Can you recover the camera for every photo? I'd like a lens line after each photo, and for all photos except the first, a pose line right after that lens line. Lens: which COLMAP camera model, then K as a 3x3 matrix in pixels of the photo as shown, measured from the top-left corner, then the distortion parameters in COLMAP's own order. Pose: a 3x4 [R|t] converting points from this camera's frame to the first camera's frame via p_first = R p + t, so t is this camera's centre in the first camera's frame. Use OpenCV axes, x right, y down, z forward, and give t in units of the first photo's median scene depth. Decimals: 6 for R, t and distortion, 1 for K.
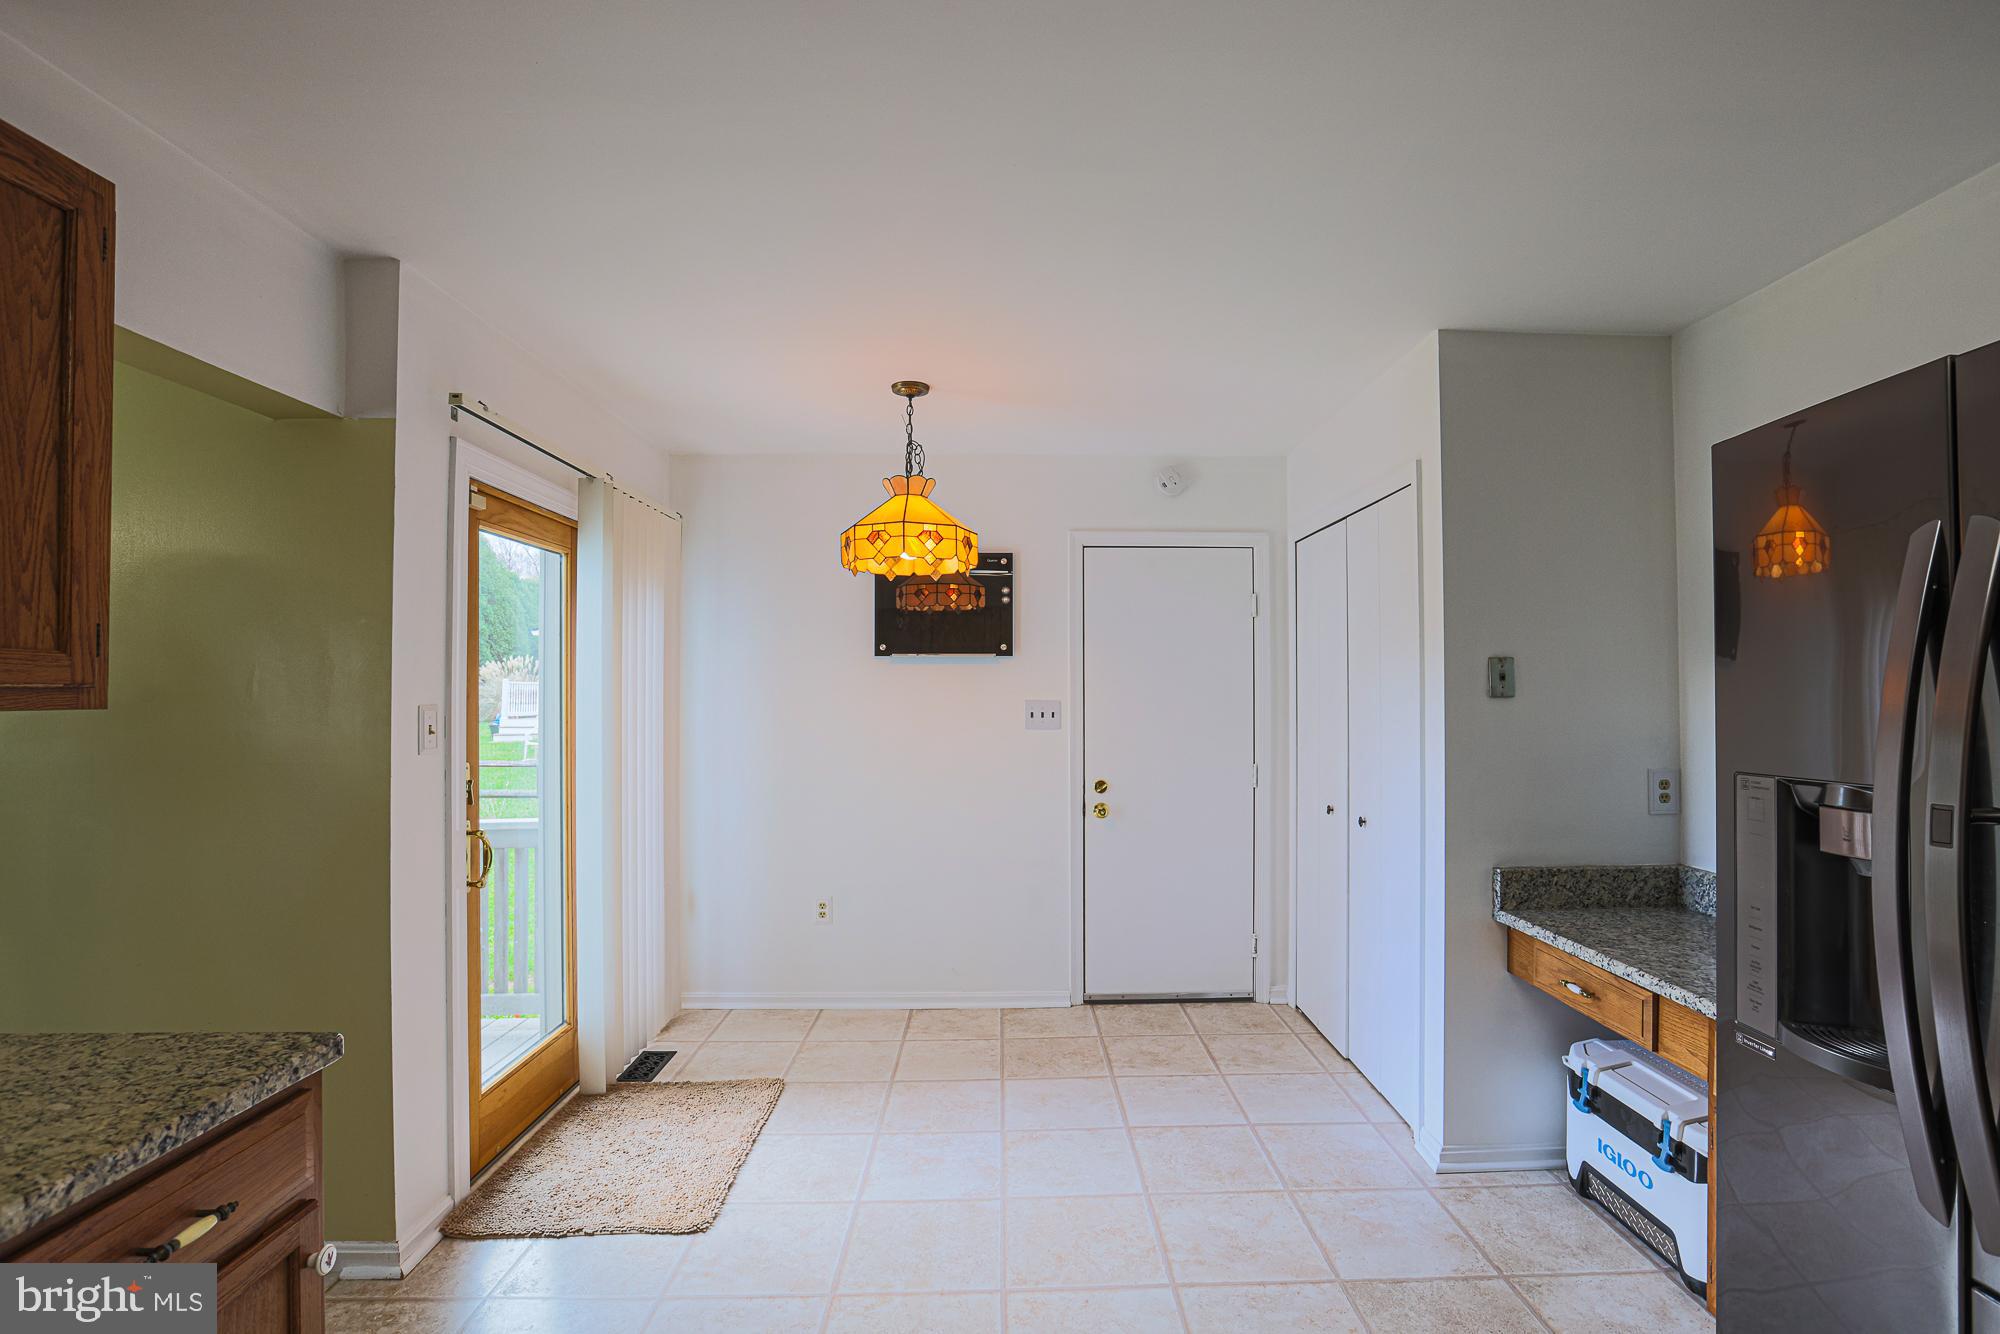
lens RADIAL K [[918.8, 0, 1002.7], [0, 918.8, 689.4], [0, 0, 1]] dist [-0.013630, 0.000190]
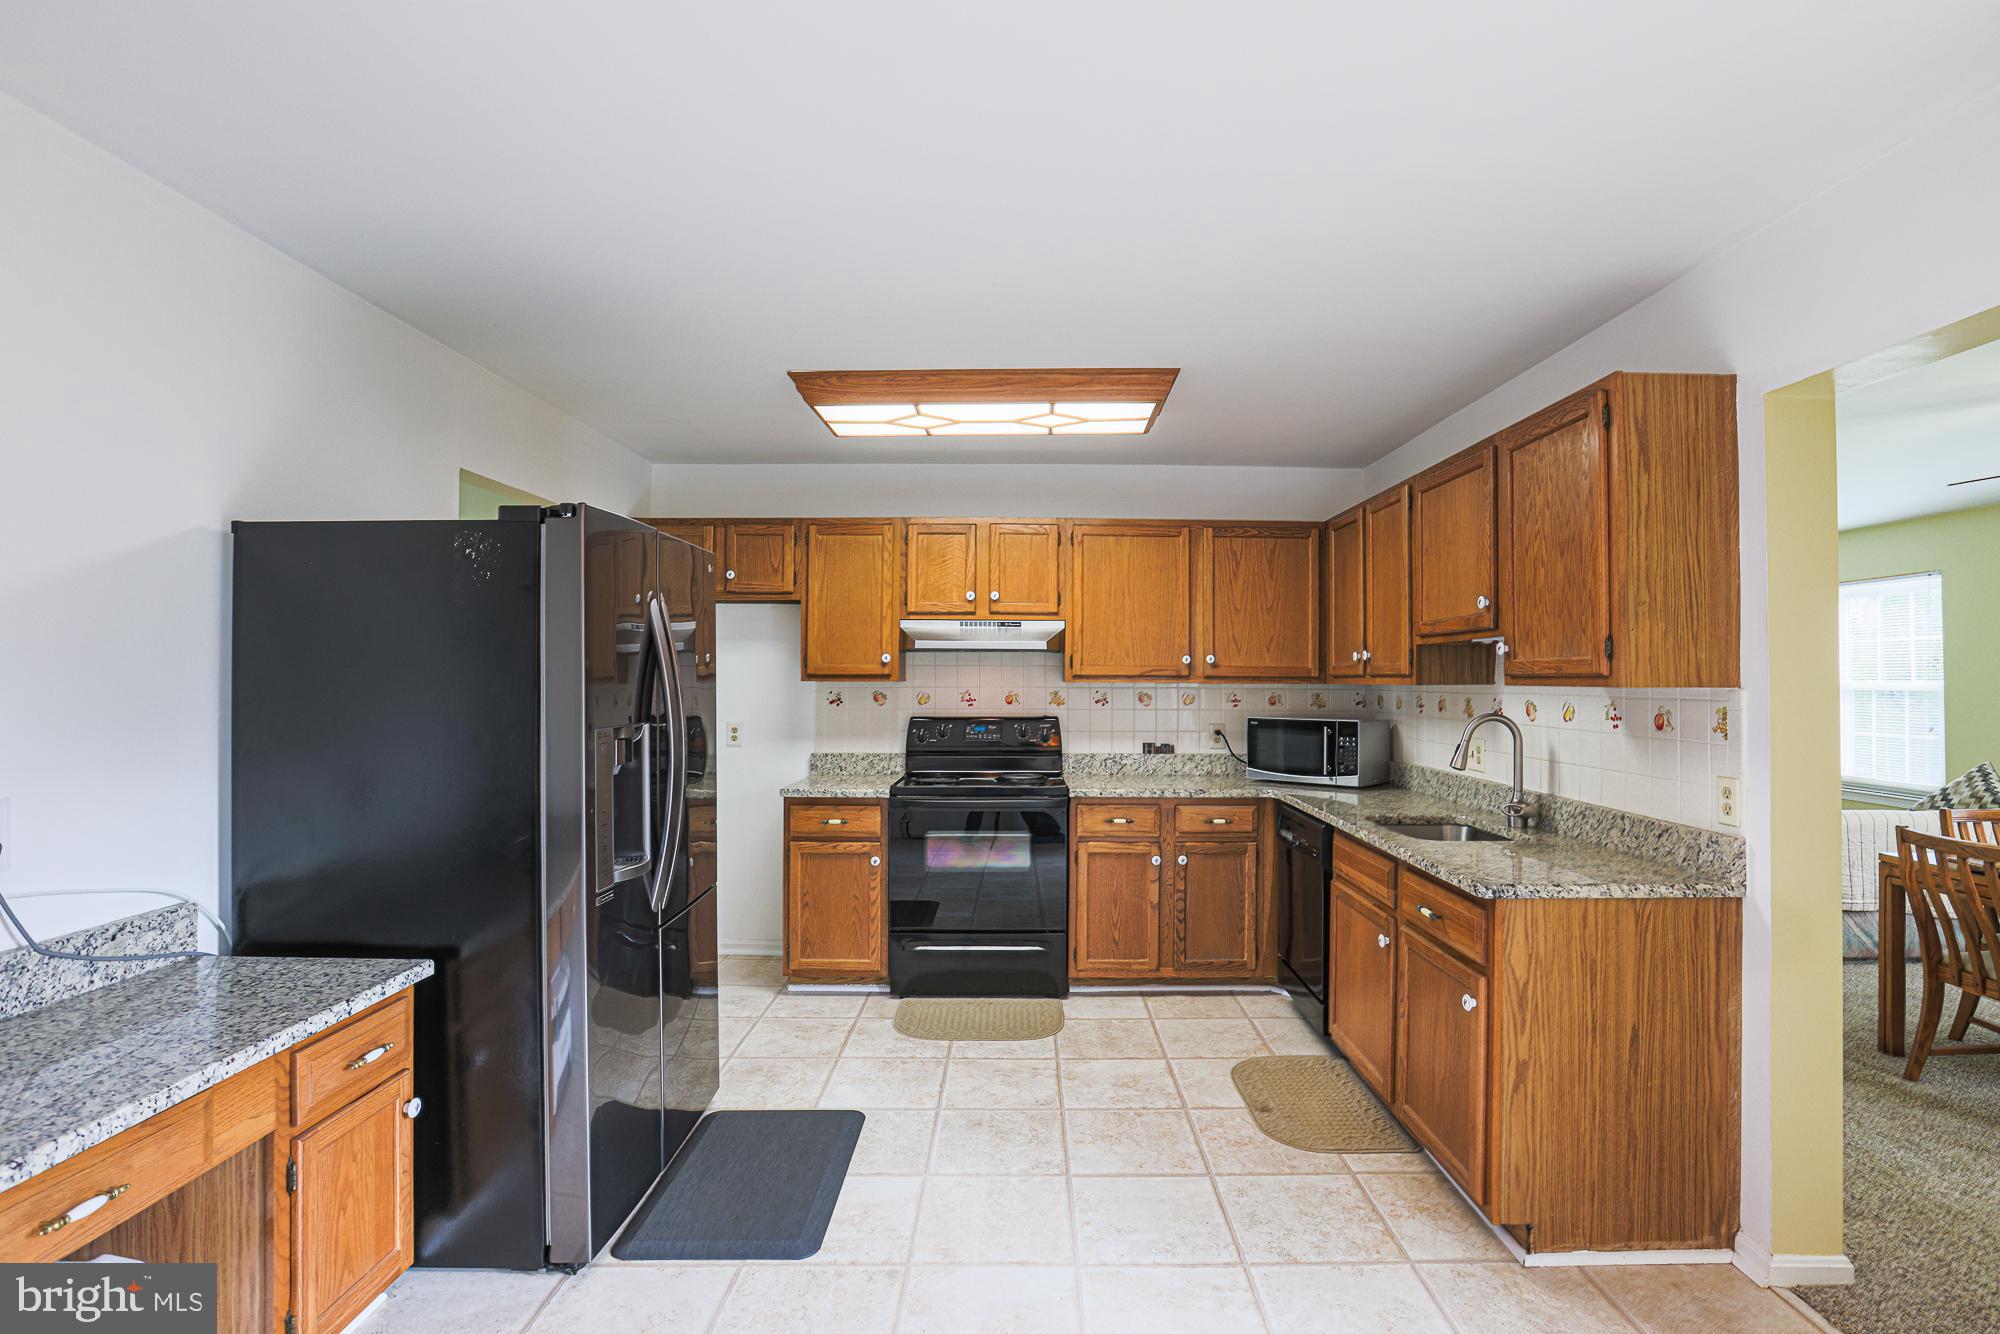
lens RADIAL K [[868.8, 0, 1095.5], [0, 868.8, 657.9], [0, 0, 1]] dist [-0.053999, 0.017082]
pose [[-0.996776, -0.002950, -0.080178, 0.054079], [-0.000792, 0.999637, -0.026924, 0.006731], [0.080228, -0.026773, -0.996417, 1.468773]]
